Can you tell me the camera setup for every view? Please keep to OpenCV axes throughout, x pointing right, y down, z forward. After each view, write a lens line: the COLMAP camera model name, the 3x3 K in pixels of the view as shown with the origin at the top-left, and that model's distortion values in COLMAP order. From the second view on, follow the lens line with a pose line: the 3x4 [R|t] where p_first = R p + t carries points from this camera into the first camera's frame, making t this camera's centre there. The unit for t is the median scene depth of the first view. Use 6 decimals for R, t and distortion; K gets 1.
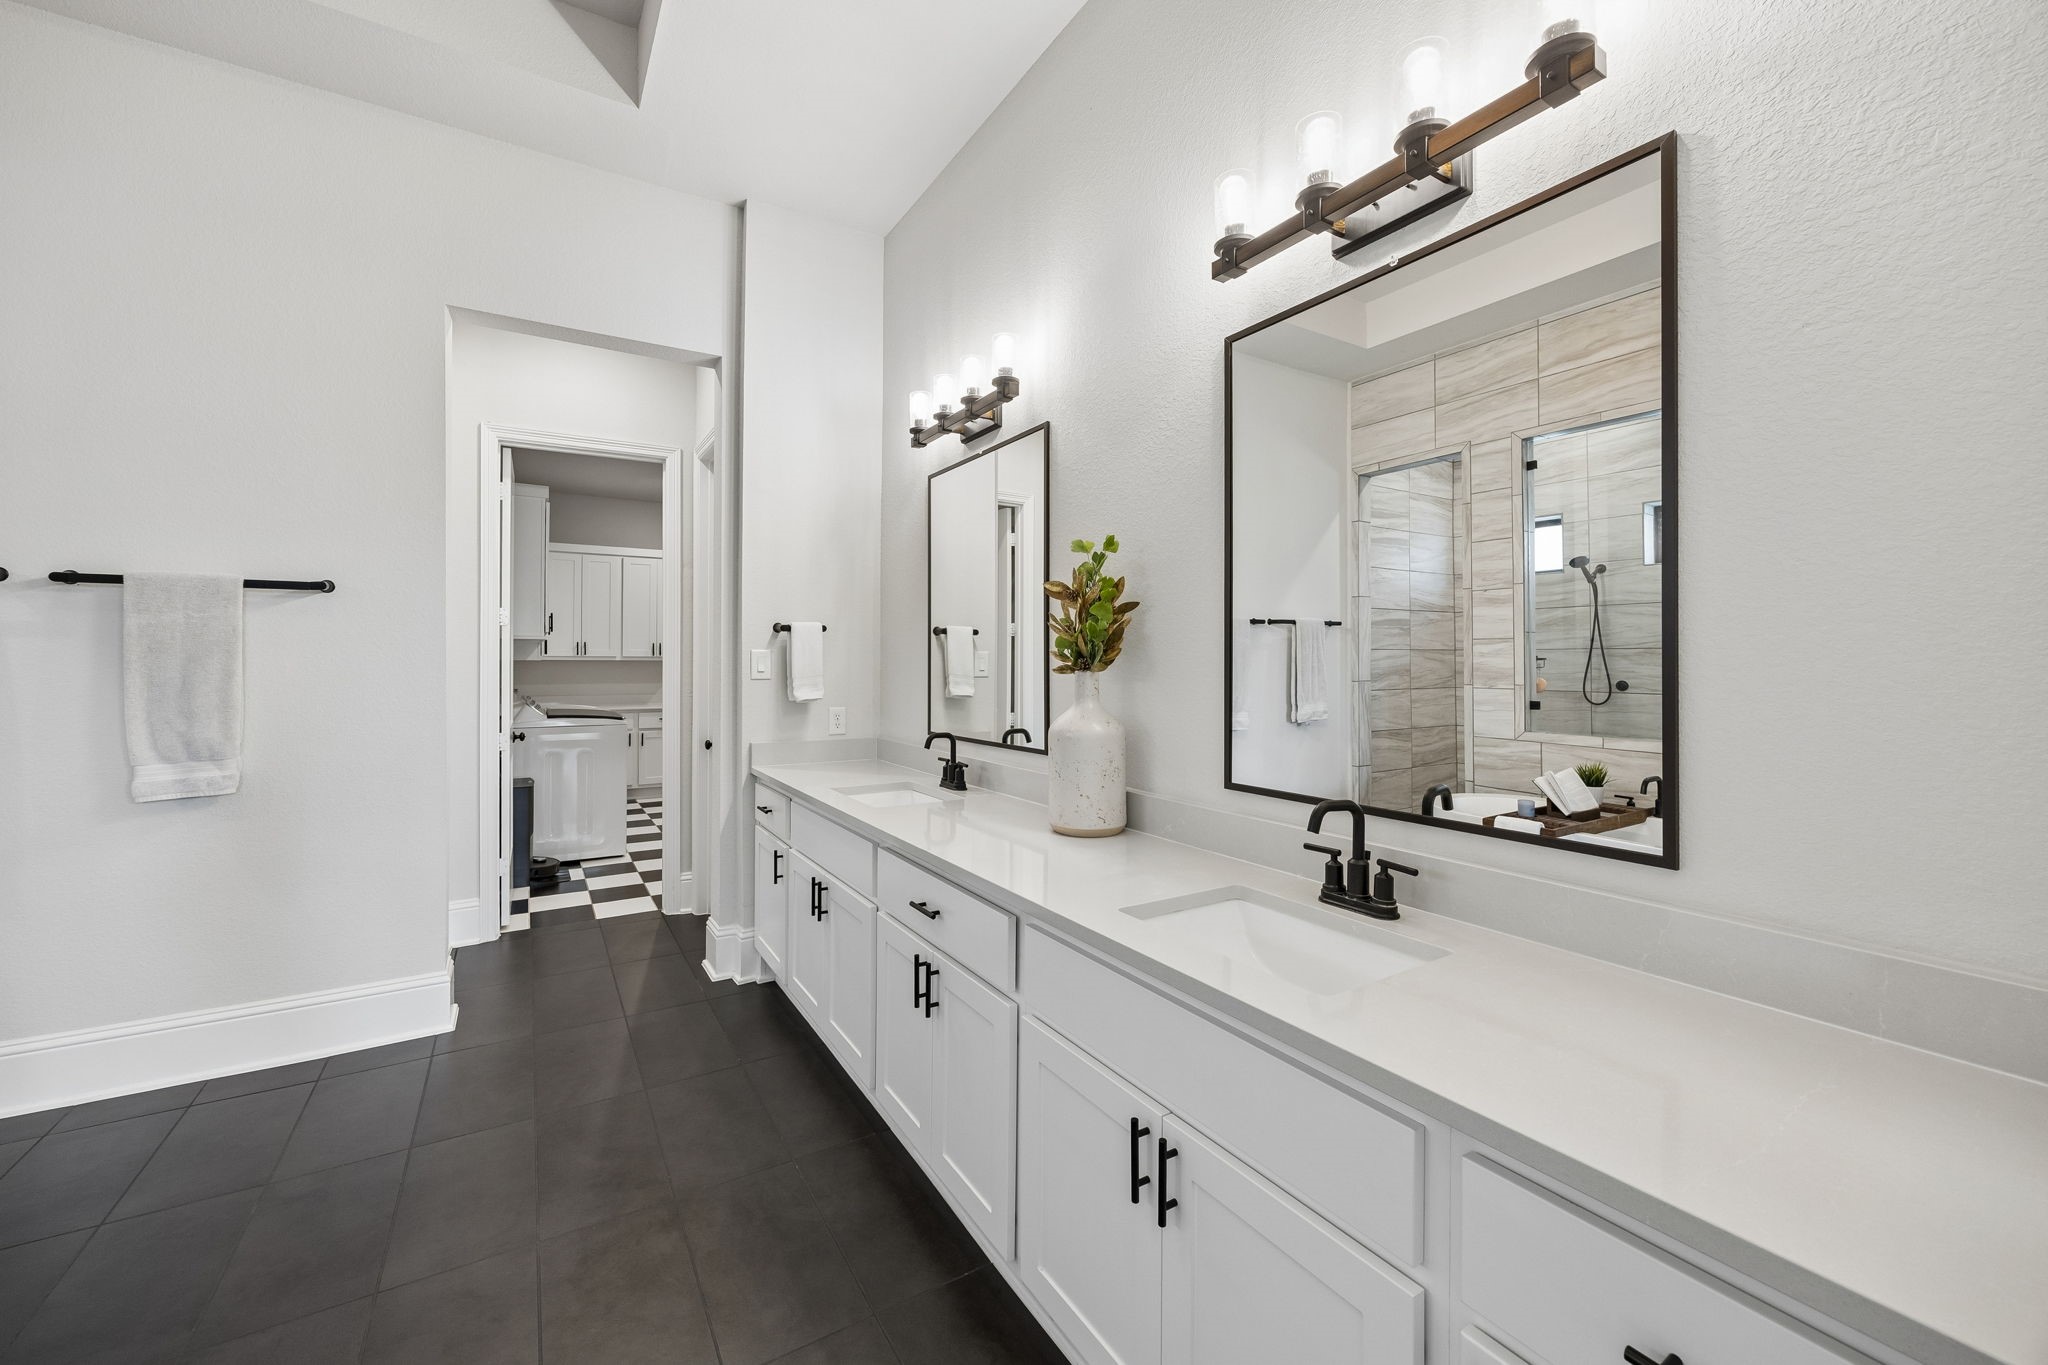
lens RADIAL K [[788.1, 0, 975.4], [0, 788.1, 656.5], [0, 0, 1]] dist [0.000212, 0.000219]
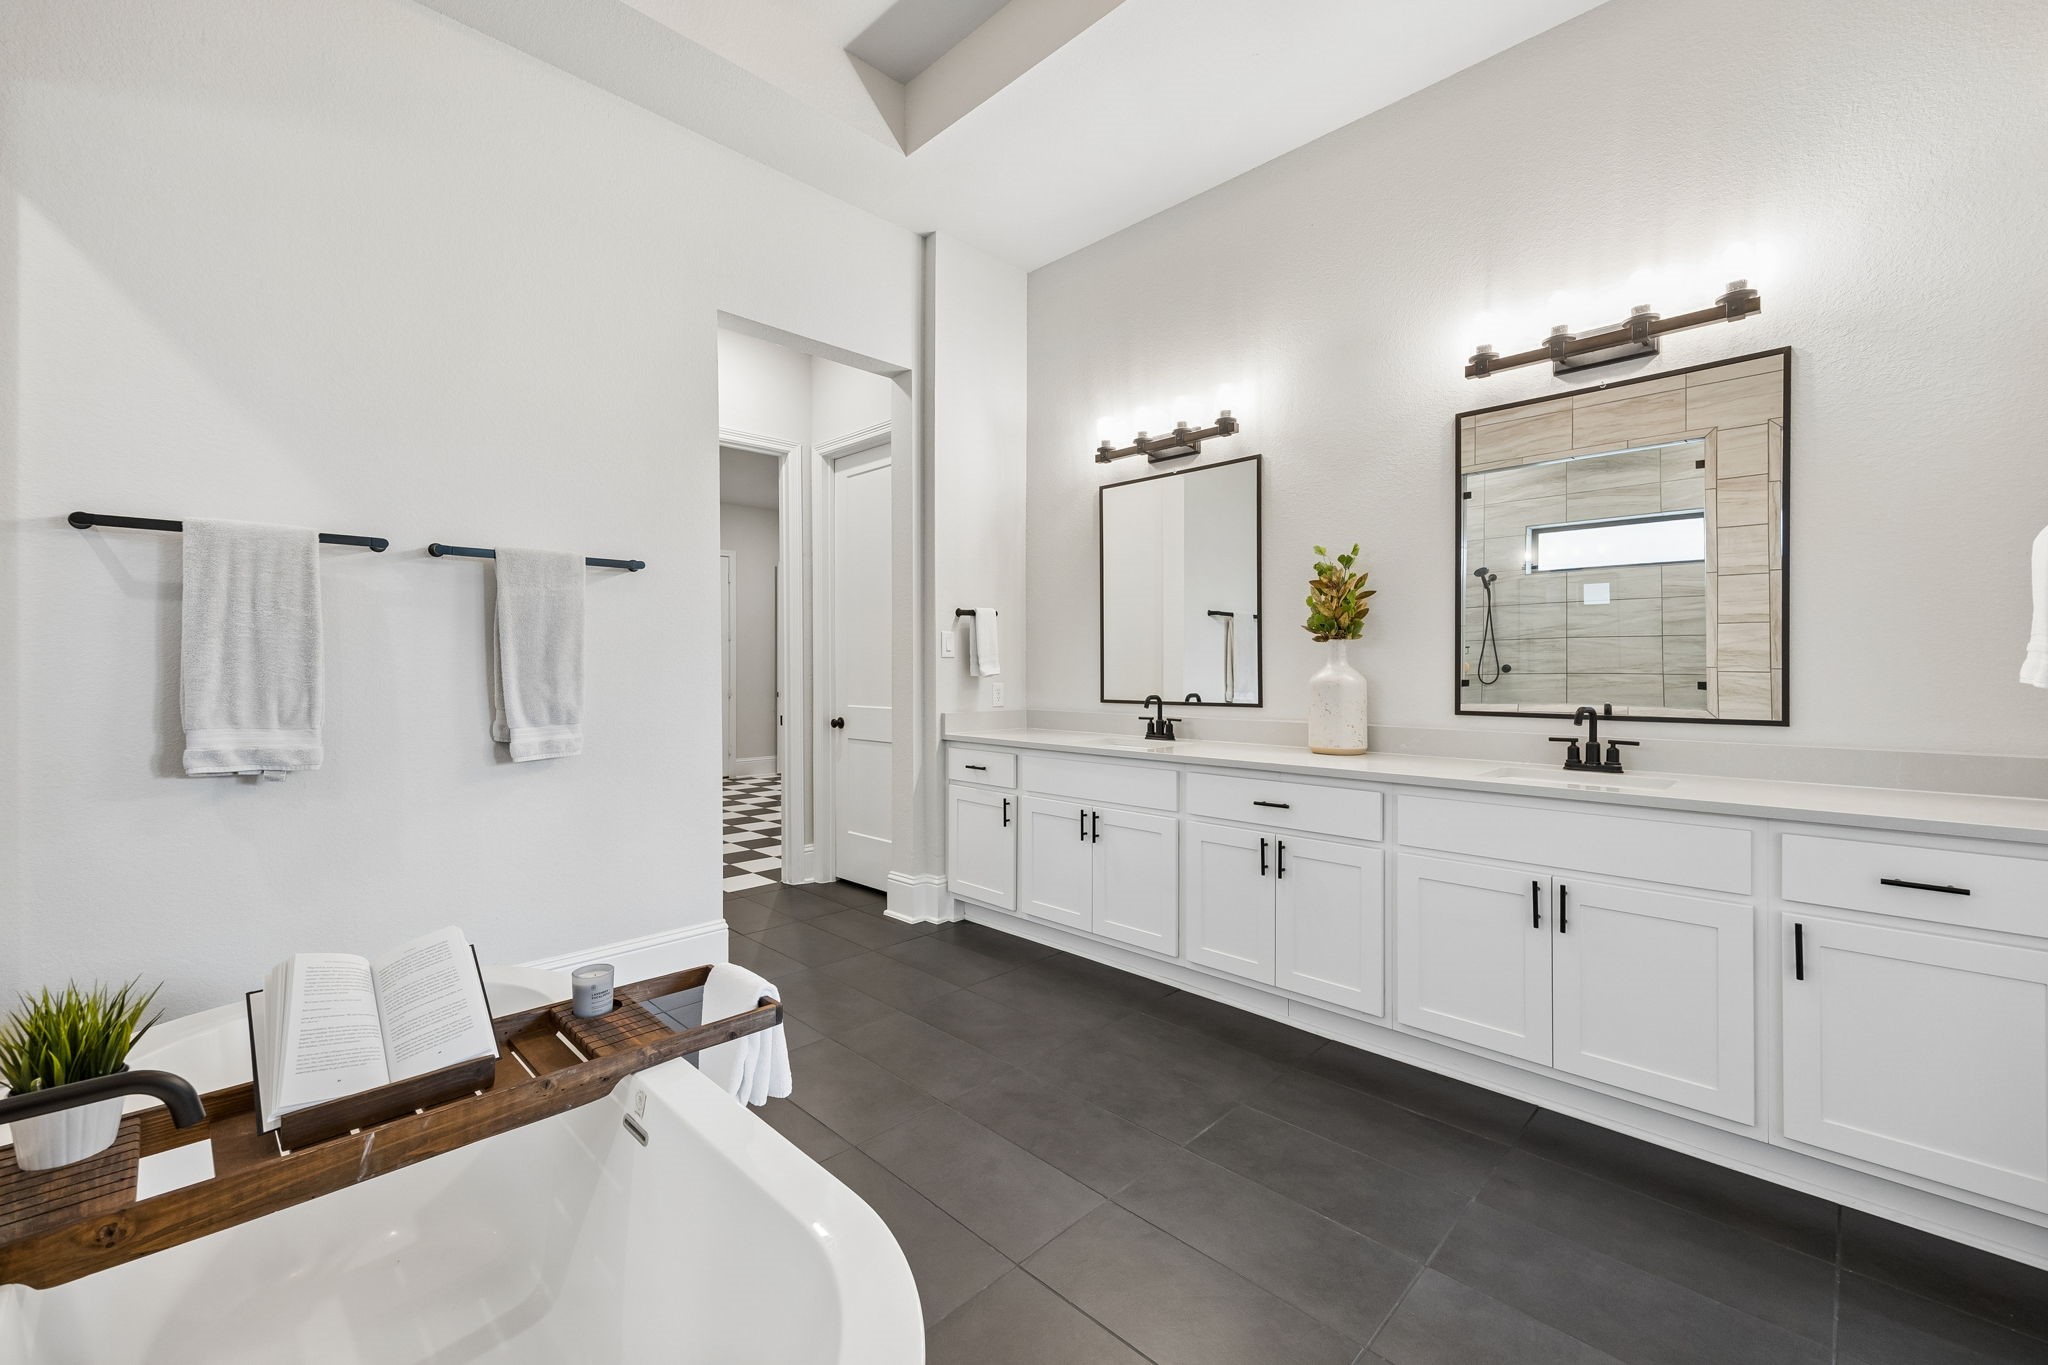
lens RADIAL K [[838.7, 0, 973.6], [0, 838.7, 669.1], [0, 0, 1]] dist [0.015501, -0.000107]
pose [[0.970972, -0.004404, 0.239151, -0.647187], [0.002234, 0.999954, 0.009341, 0.042610], [-0.239181, -0.008536, 0.970937, -0.231063]]
